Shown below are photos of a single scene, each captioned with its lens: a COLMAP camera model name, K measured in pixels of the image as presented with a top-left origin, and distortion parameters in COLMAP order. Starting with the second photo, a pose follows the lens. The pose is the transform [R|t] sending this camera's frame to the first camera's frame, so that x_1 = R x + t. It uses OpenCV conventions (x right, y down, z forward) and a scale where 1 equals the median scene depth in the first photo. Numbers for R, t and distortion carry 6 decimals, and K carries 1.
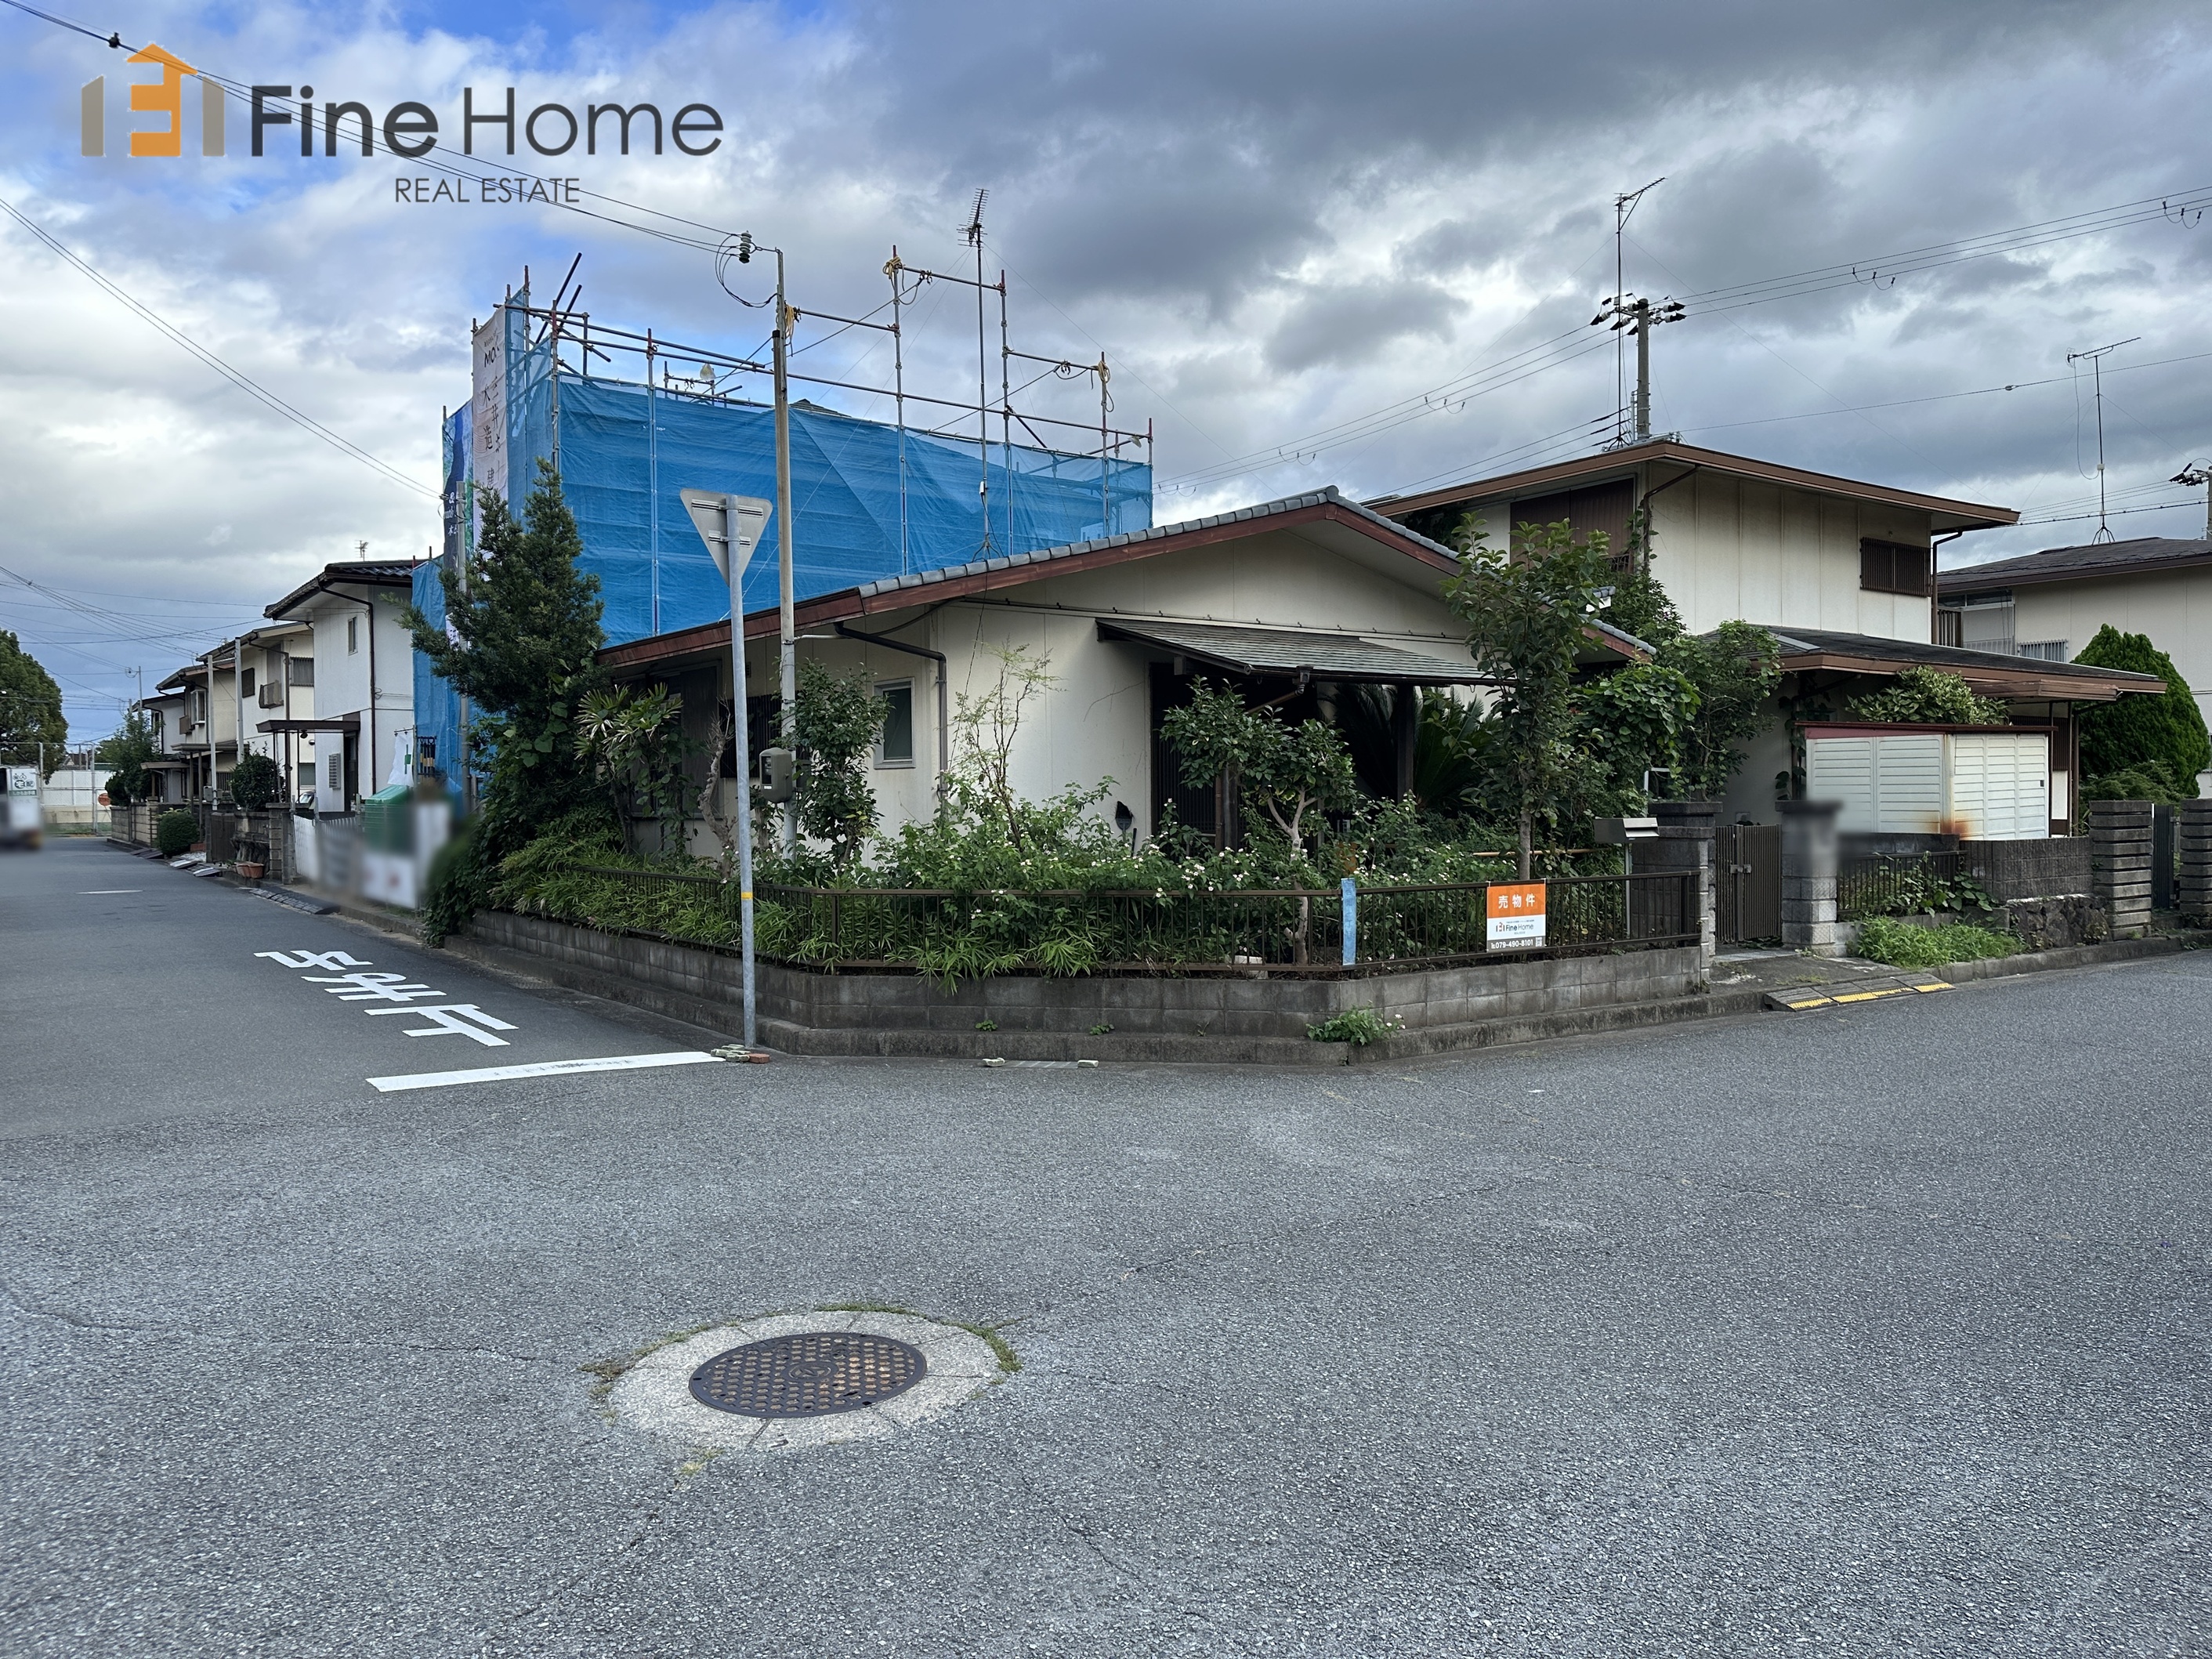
lens RADIAL K [[1527.7, 0, 1101.6], [0, 1527.7, 823.3], [0, 0, 1]] dist [0.163551, -0.288388]
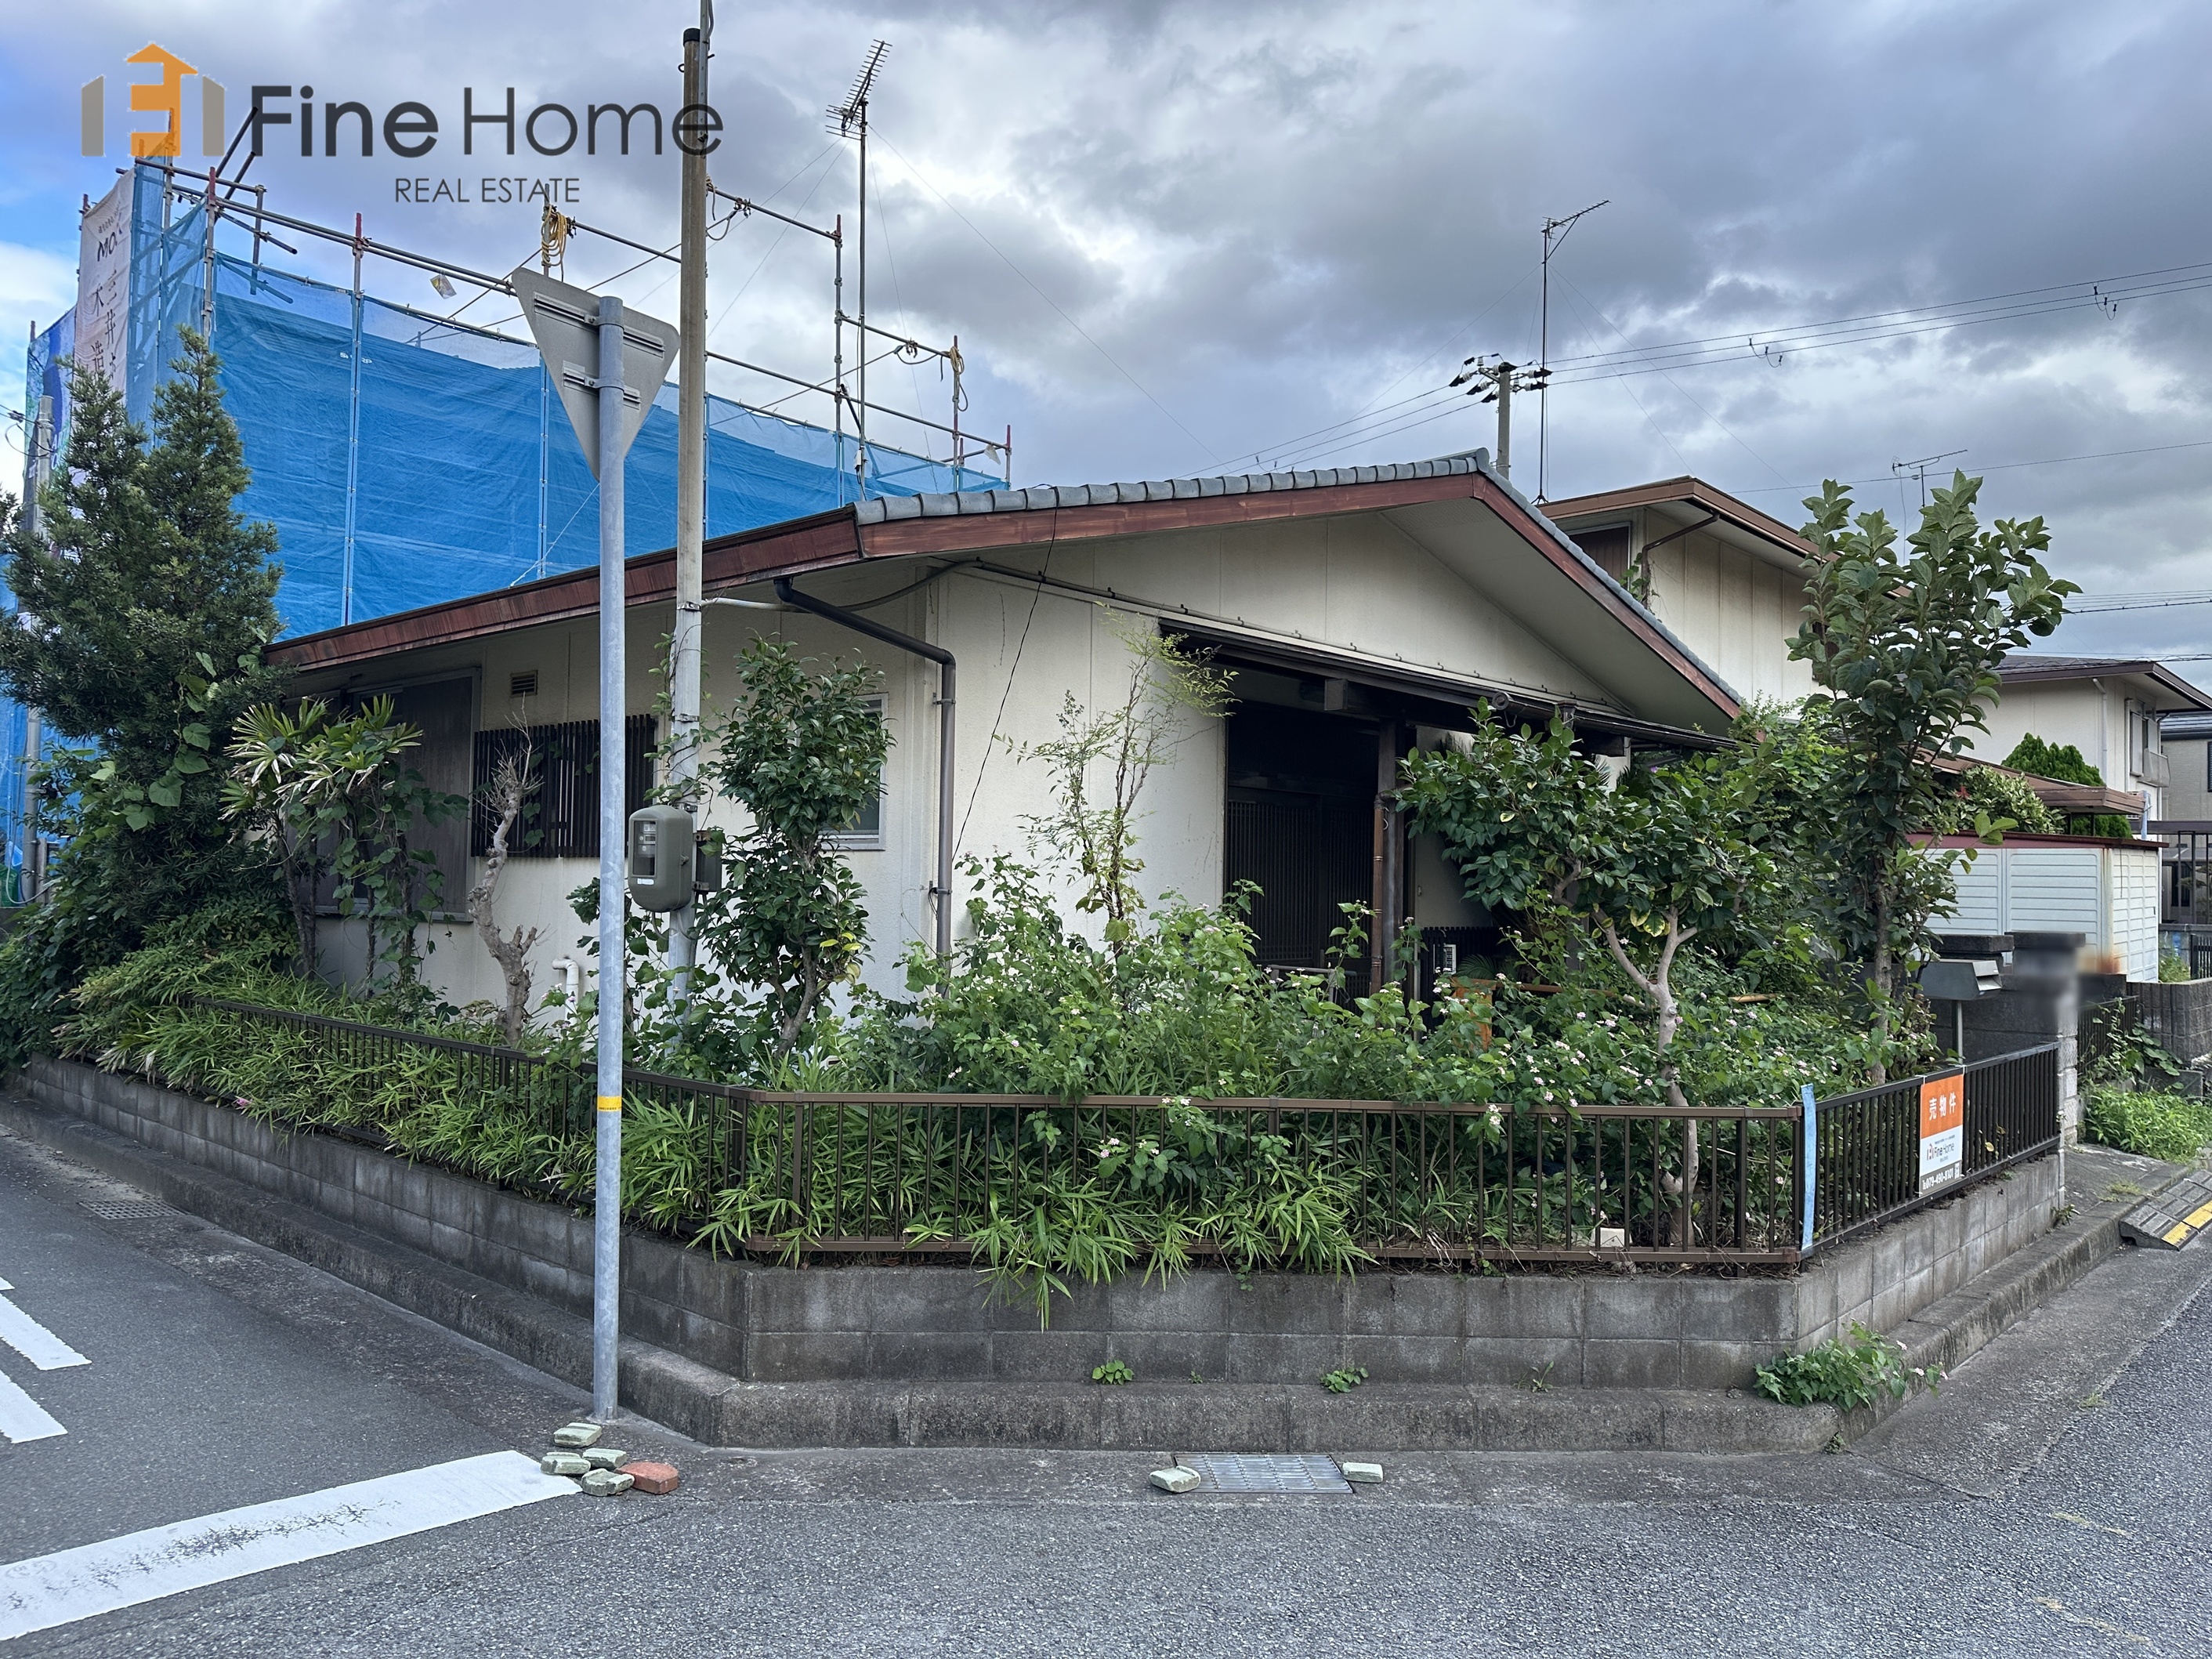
lens RADIAL K [[1550.0, 0, 1103.6], [0, 1550.0, 844.0], [0, 0, 1]] dist [0.042529, -0.048010]
pose [[0.979008, 0.031248, 0.201410, -0.149392], [-0.022400, 0.998687, -0.046061, -0.013468], [-0.202585, 0.040583, 0.978423, 0.400754]]
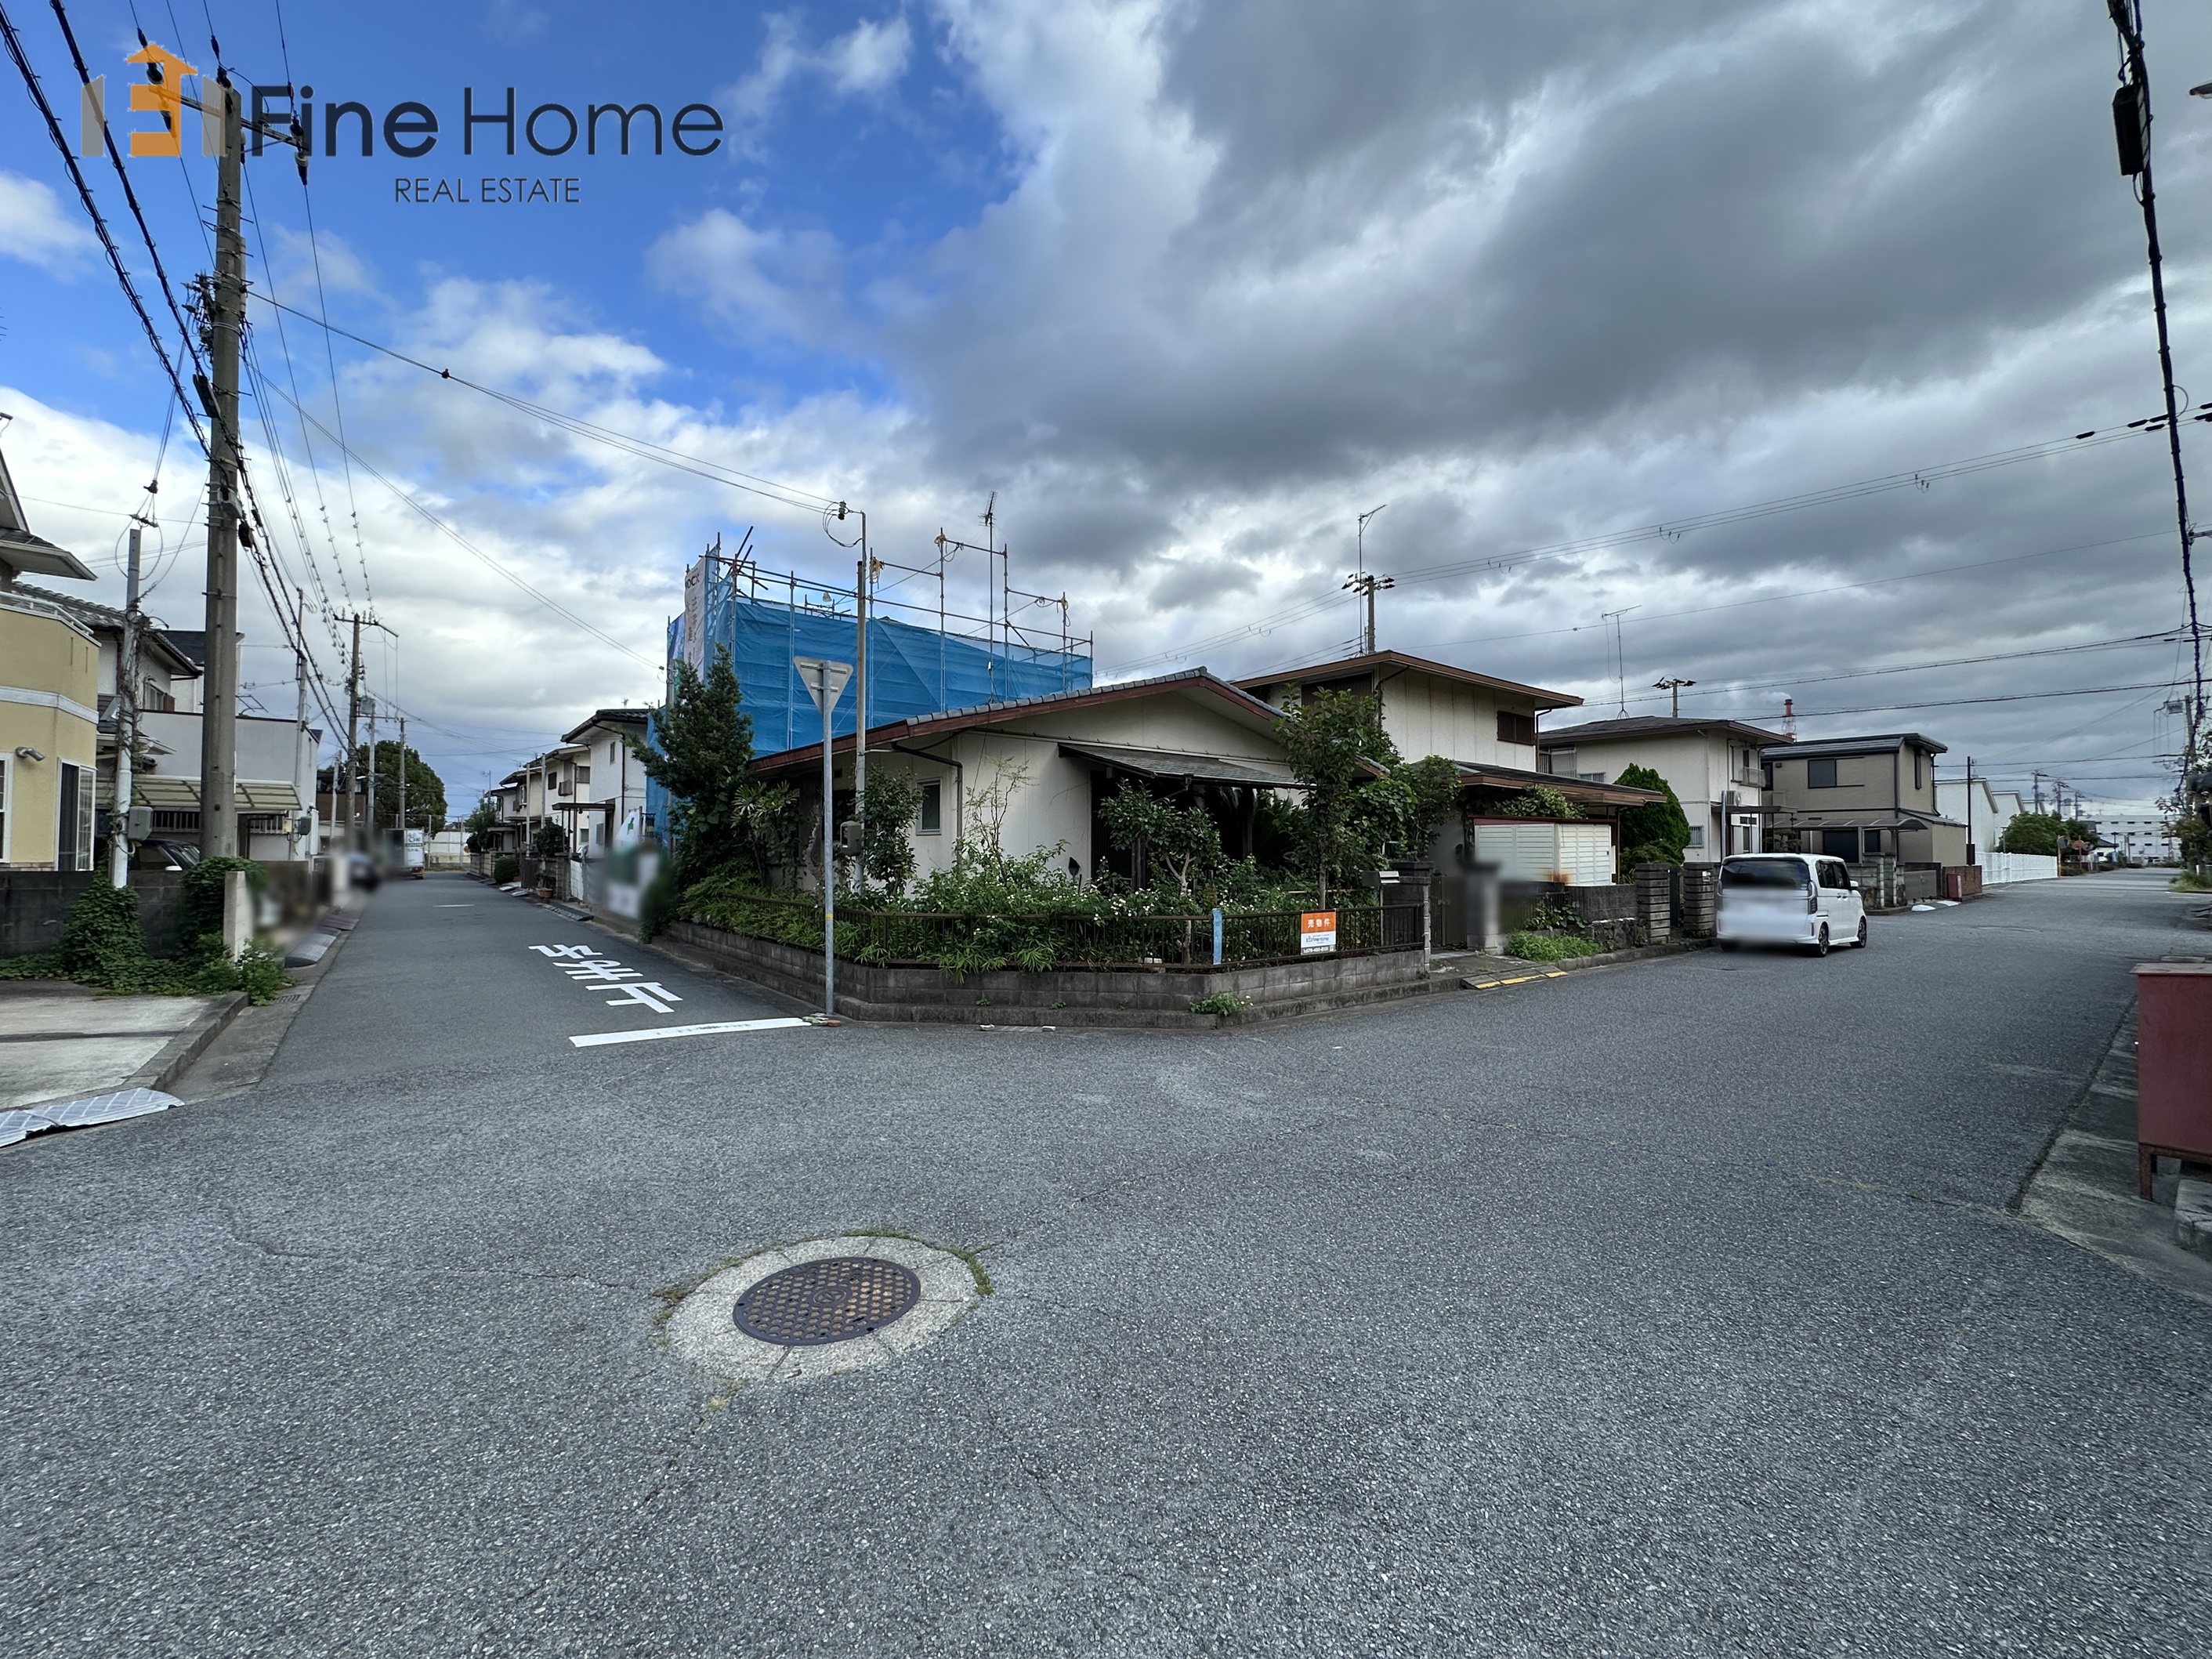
lens RADIAL K [[883.7, 0, 1107.9], [0, 883.7, 832.0], [0, 0, 1]] dist [-0.004712, 0.000452]
pose [[0.998482, 0.012344, 0.053679, 0.000142], [-0.010077, 0.999054, -0.042310, -0.002447], [-0.054151, 0.041705, 0.997661, 0.080821]]
